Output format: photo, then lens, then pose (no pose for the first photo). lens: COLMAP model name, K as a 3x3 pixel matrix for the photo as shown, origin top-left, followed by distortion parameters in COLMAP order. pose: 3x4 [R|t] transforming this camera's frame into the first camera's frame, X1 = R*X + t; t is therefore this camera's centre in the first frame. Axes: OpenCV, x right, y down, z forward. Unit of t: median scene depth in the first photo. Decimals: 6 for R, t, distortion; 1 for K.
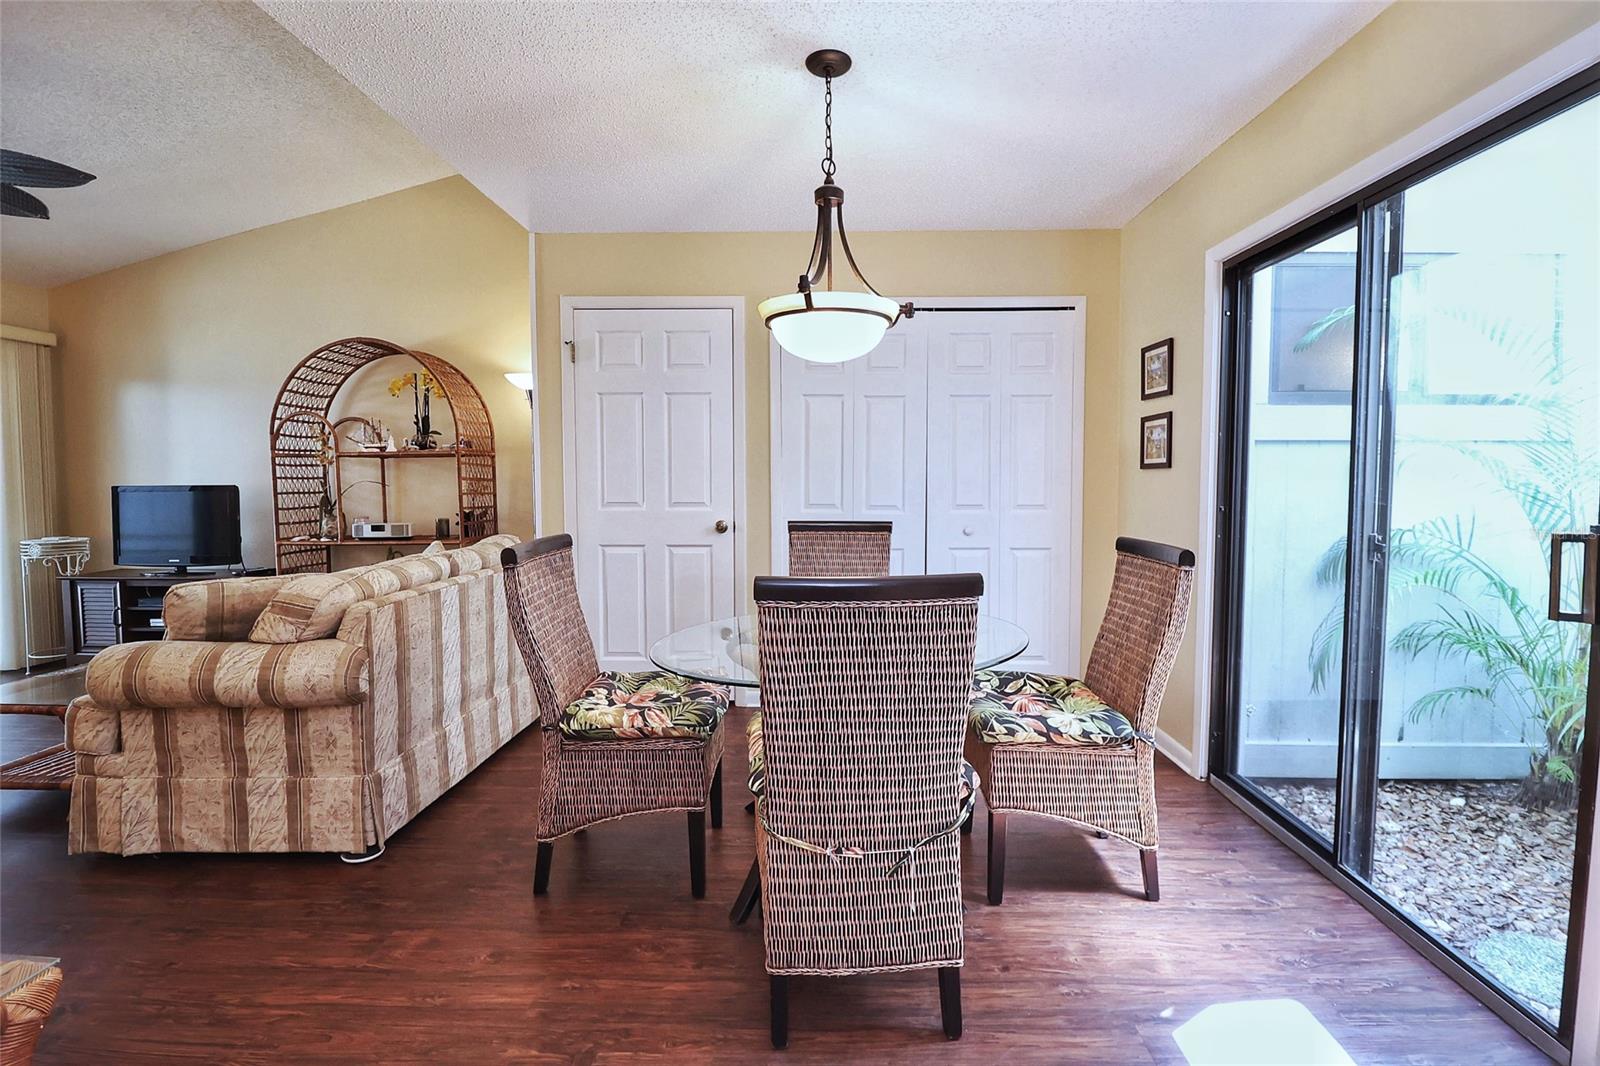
lens RADIAL K [[753.8, 0, 807.7], [0, 753.8, 523.5], [0, 0, 1]] dist [-0.012058, -0.005236]
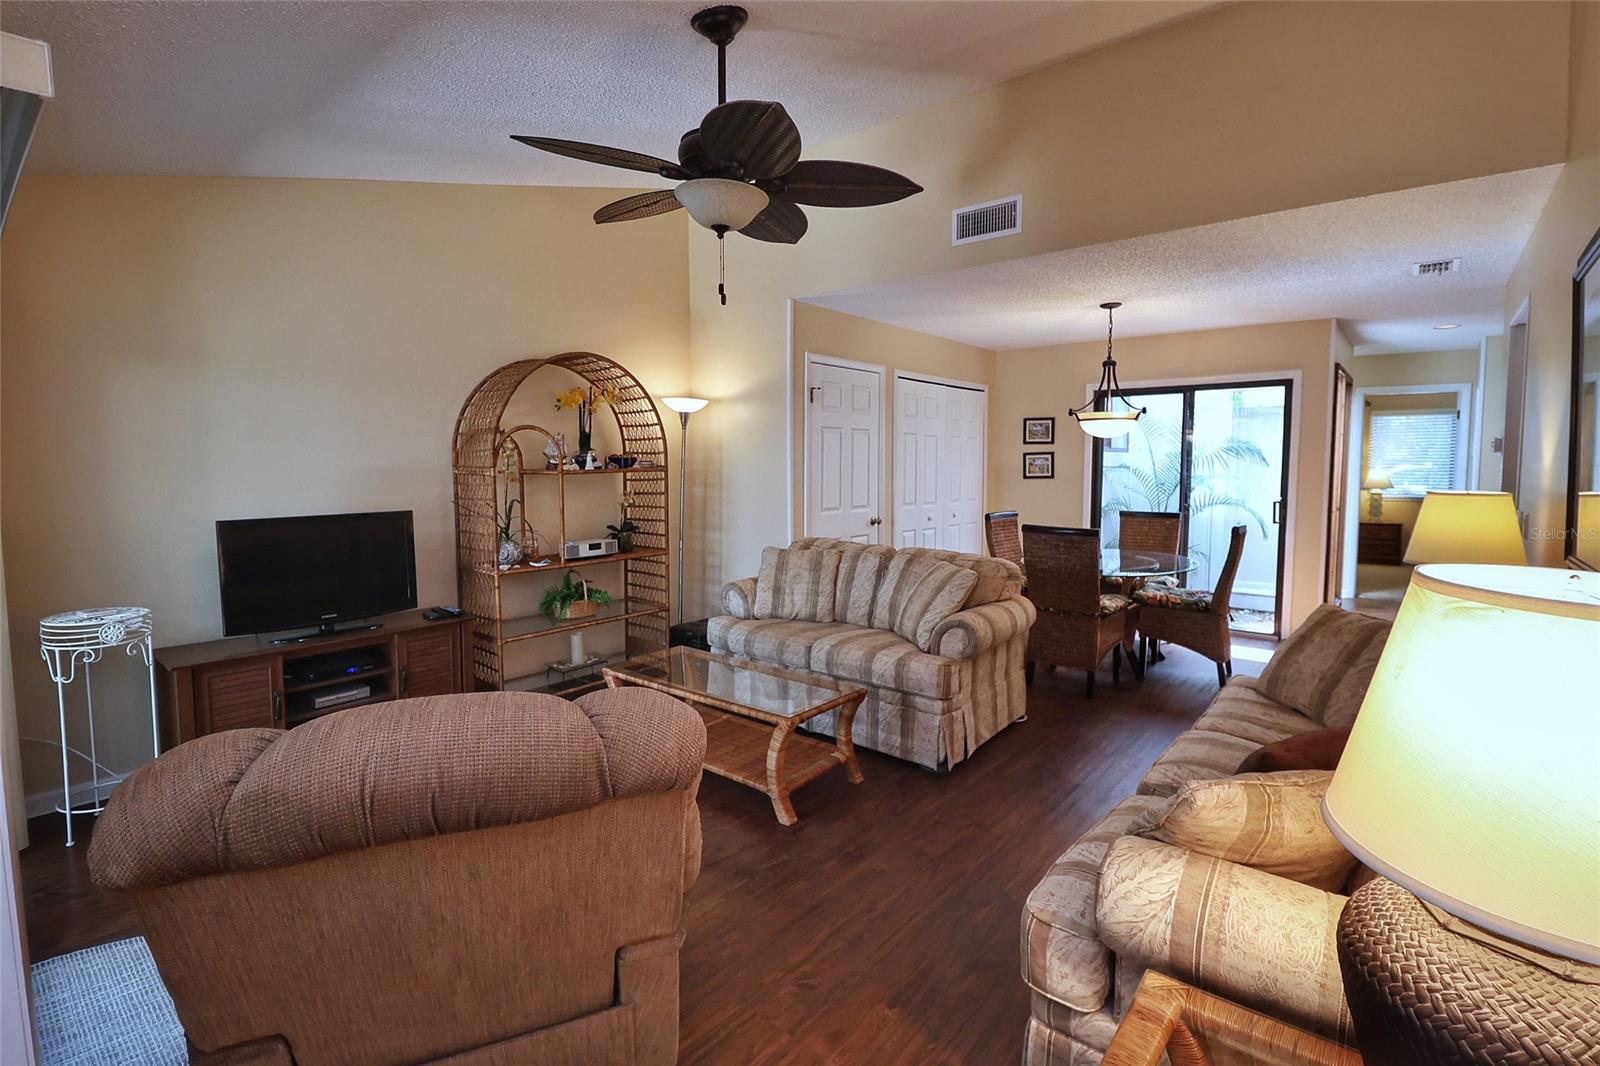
lens RADIAL K [[753.8, 0, 799.6], [0, 753.8, 525.1], [0, 0, 1]] dist [-0.012058, -0.005236]
pose [[0.624570, -0.065057, 0.778254, -1.588988], [0.052635, 0.997765, 0.041165, -0.065760], [-0.779193, 0.015253, 0.626598, 0.221232]]
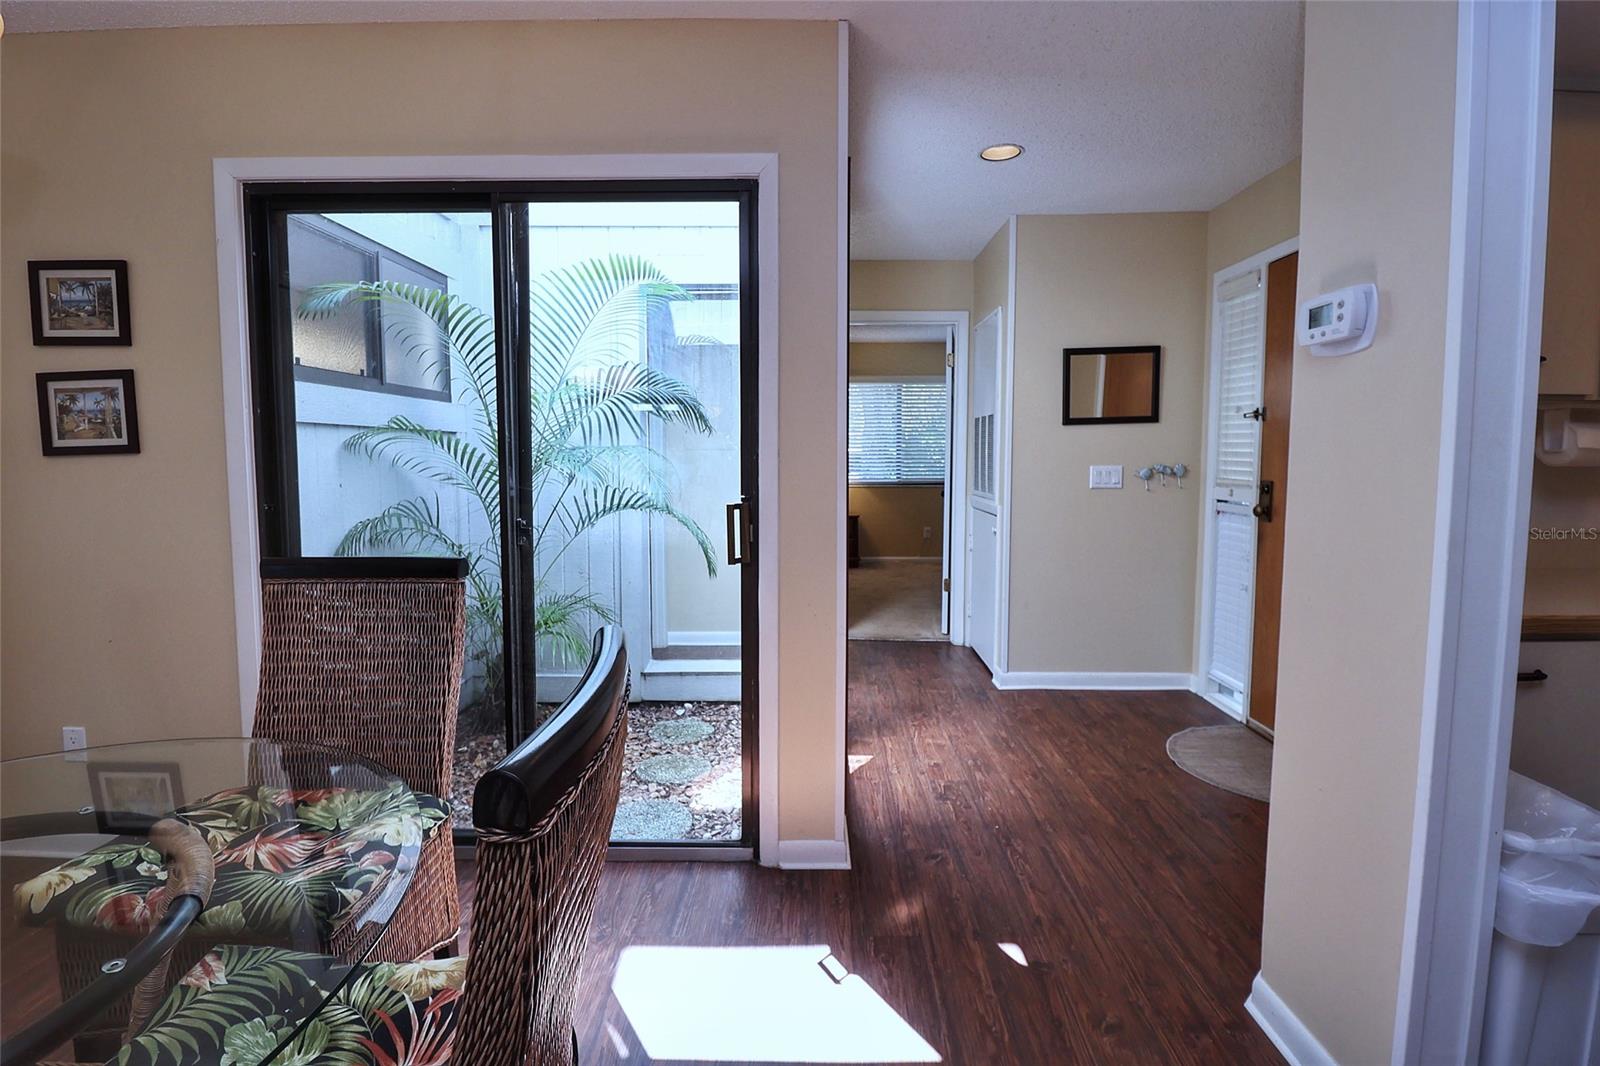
lens RADIAL K [[753.8, 0, 807.9], [0, 753.8, 513.1], [0, 0, 1]] dist [-0.012058, -0.005236]
pose [[-0.003442, -0.072783, 0.997342, -0.193178], [0.064398, 0.995261, 0.072853, -0.029180], [-0.997918, 0.064478, 0.001261, 0.384113]]
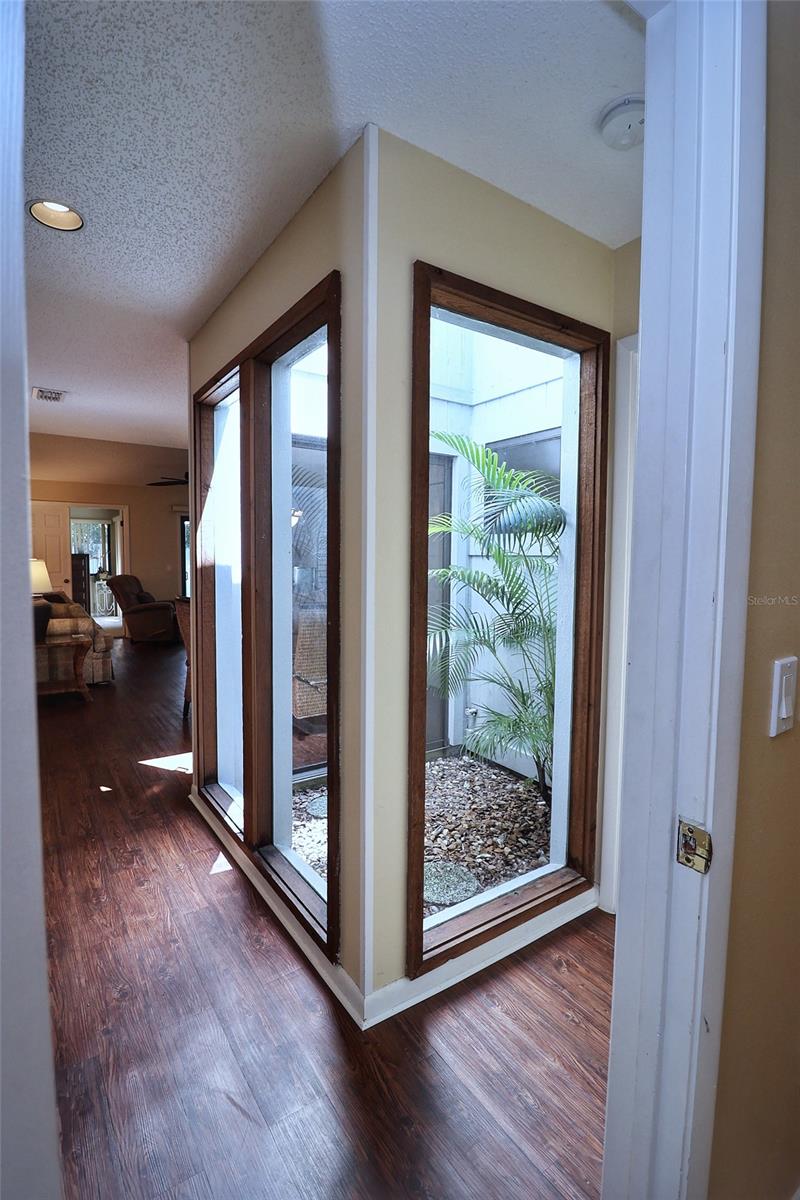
lens RADIAL K [[565.4, 0, 390.8], [0, 565.4, 596.0], [0, 0, 1]] dist [-0.012058, -0.005236]
pose [[0.565332, 0.060807, -0.822619, 1.434274], [-0.058554, 0.997722, 0.033510, -0.043085], [0.822783, 0.029223, 0.567604, 0.095960]]
